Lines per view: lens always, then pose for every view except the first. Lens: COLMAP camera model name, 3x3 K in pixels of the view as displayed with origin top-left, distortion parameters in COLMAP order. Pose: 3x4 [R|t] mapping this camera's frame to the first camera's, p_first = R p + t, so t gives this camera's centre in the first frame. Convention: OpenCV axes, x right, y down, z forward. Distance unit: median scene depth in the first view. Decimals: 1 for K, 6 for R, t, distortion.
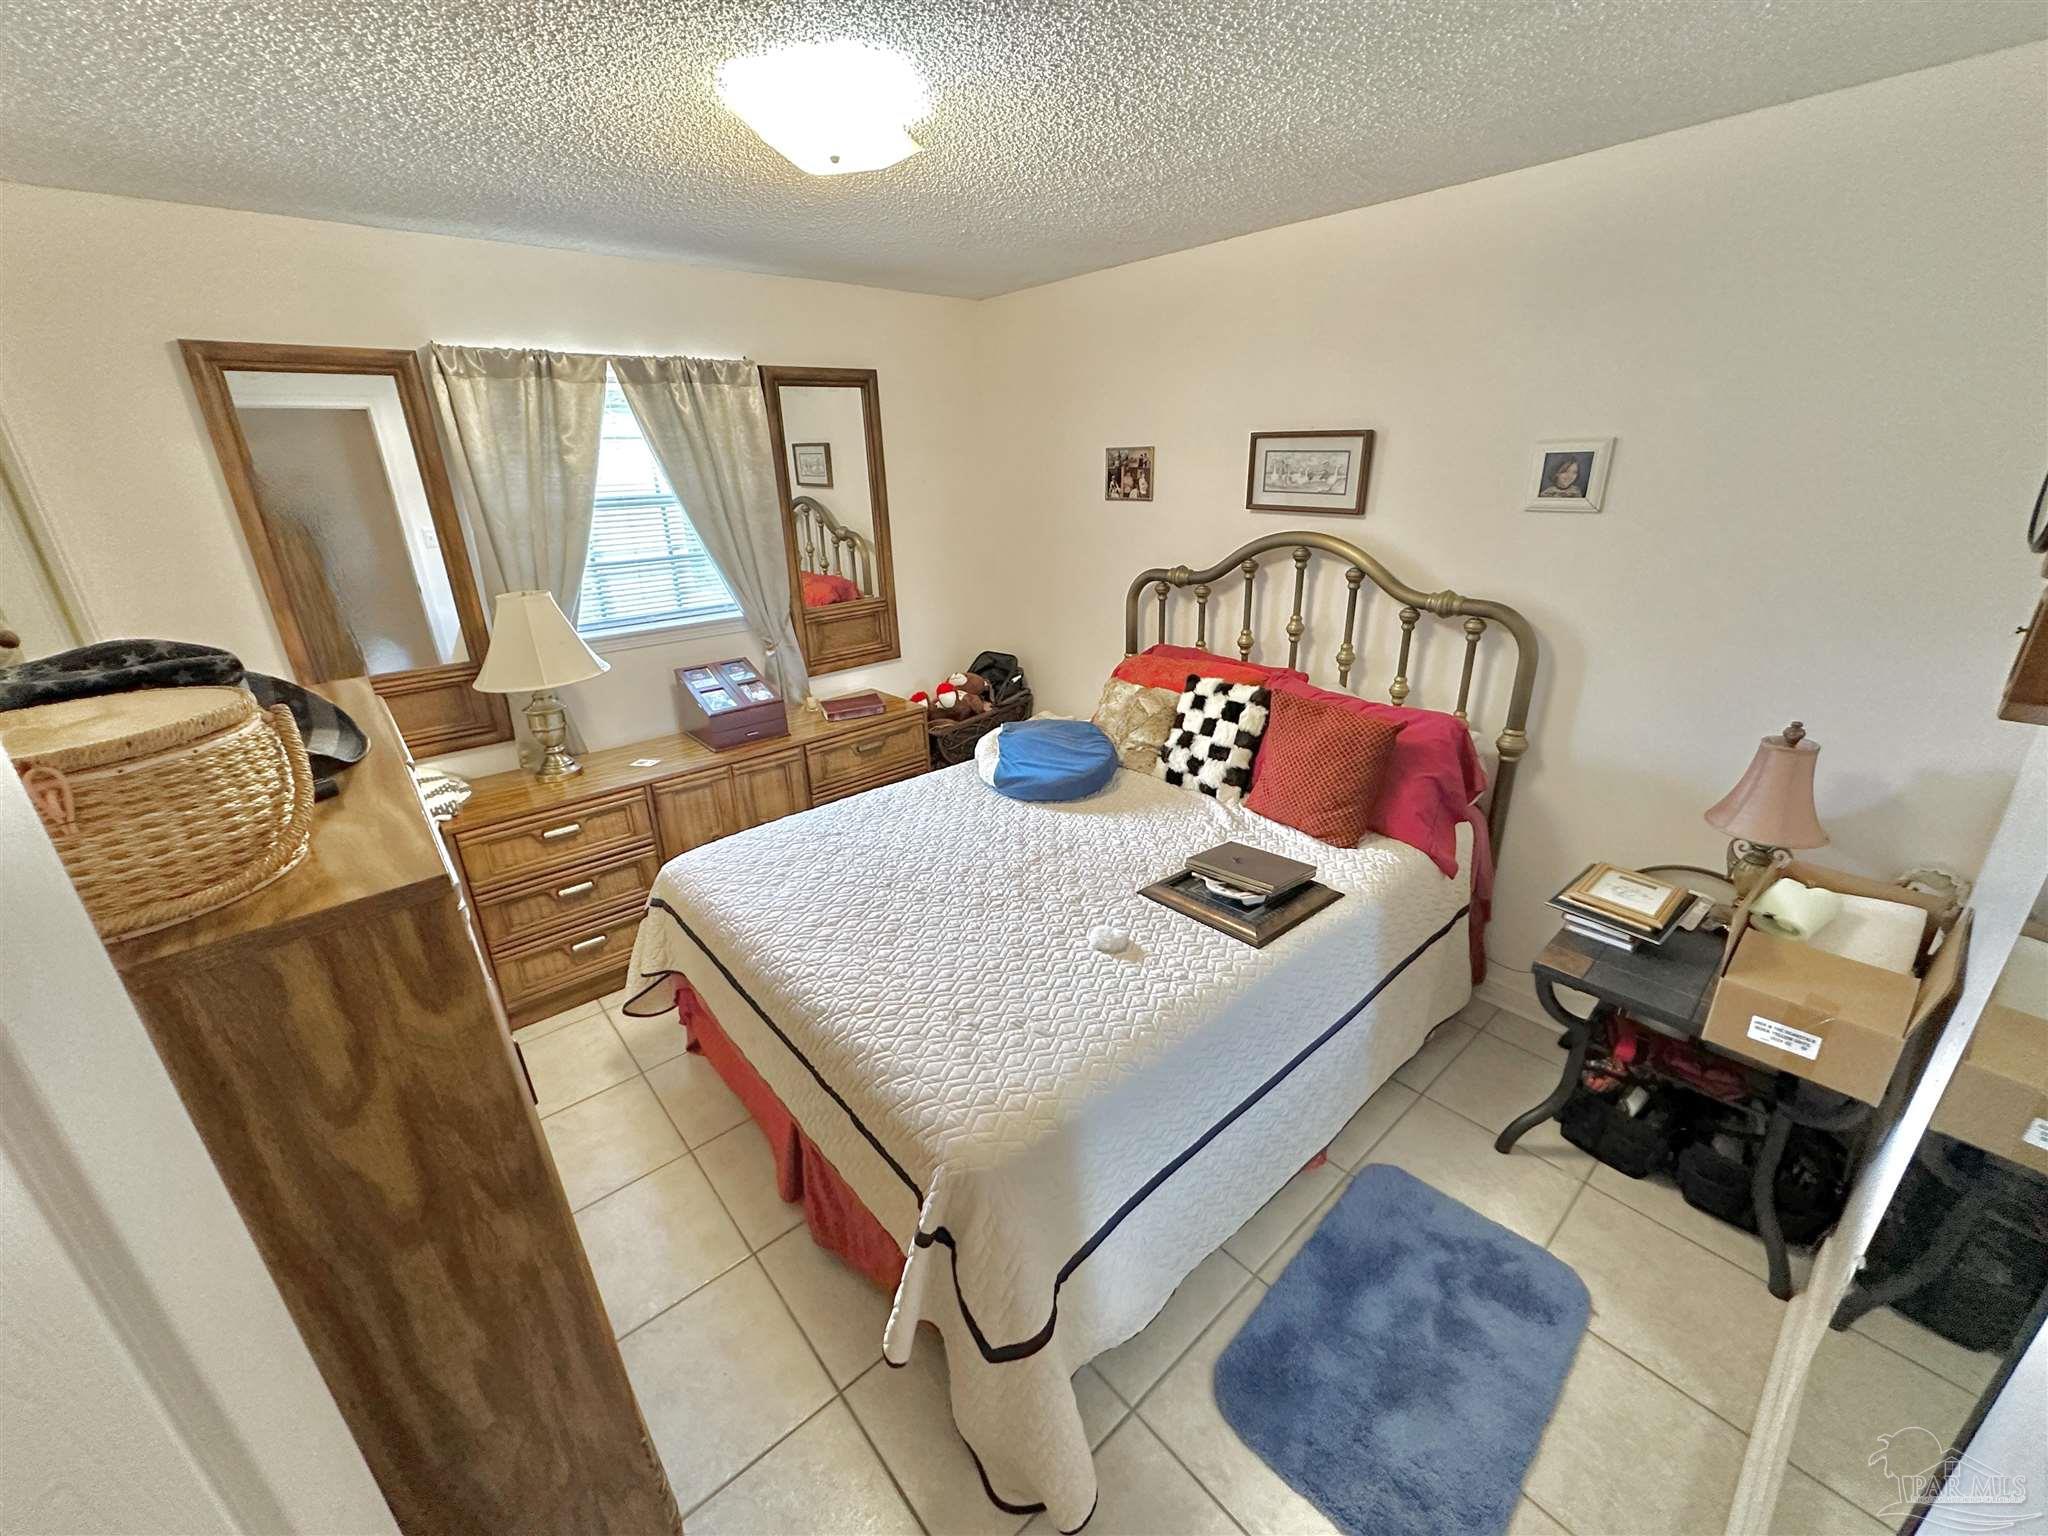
lens RADIAL K [[816.7, 0, 1024.9], [0, 816.7, 765.3], [0, 0, 1]] dist [-0.004407, 0.001459]
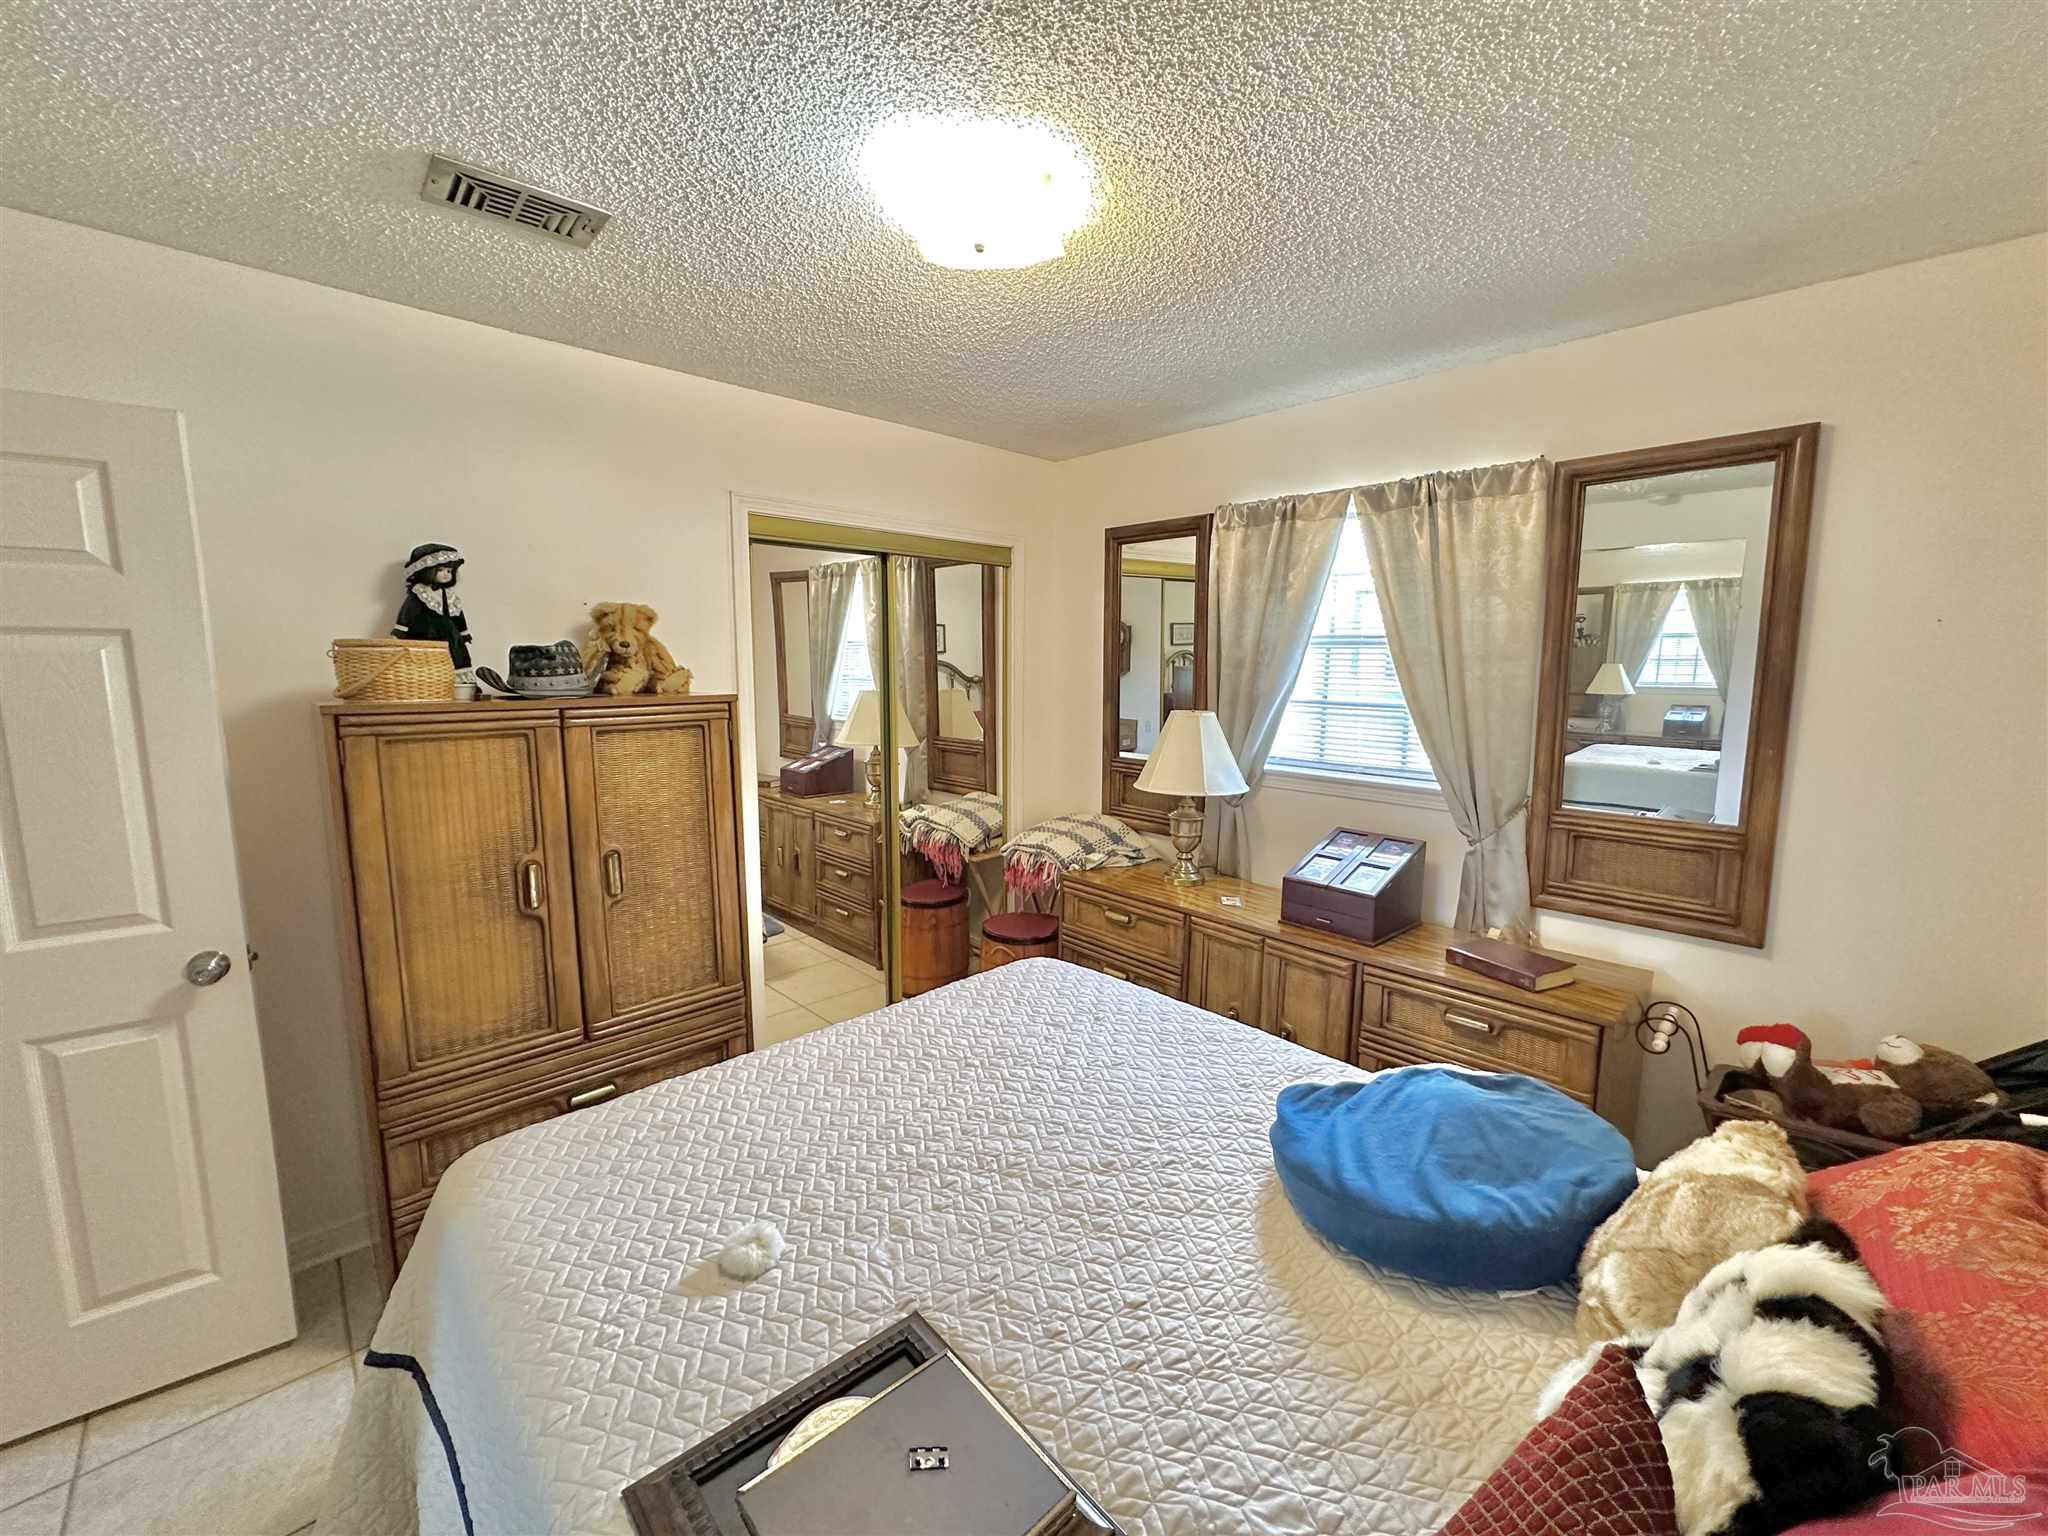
lens RADIAL K [[816.7, 0, 1025.1], [0, 816.7, 768.6], [0, 0, 1]] dist [-0.004407, 0.001459]
pose [[0.037949, 0.165994, -0.985396, 0.429958], [-0.356589, 0.923434, 0.141823, -0.192388], [0.933490, 0.346000, 0.094235, 0.634407]]
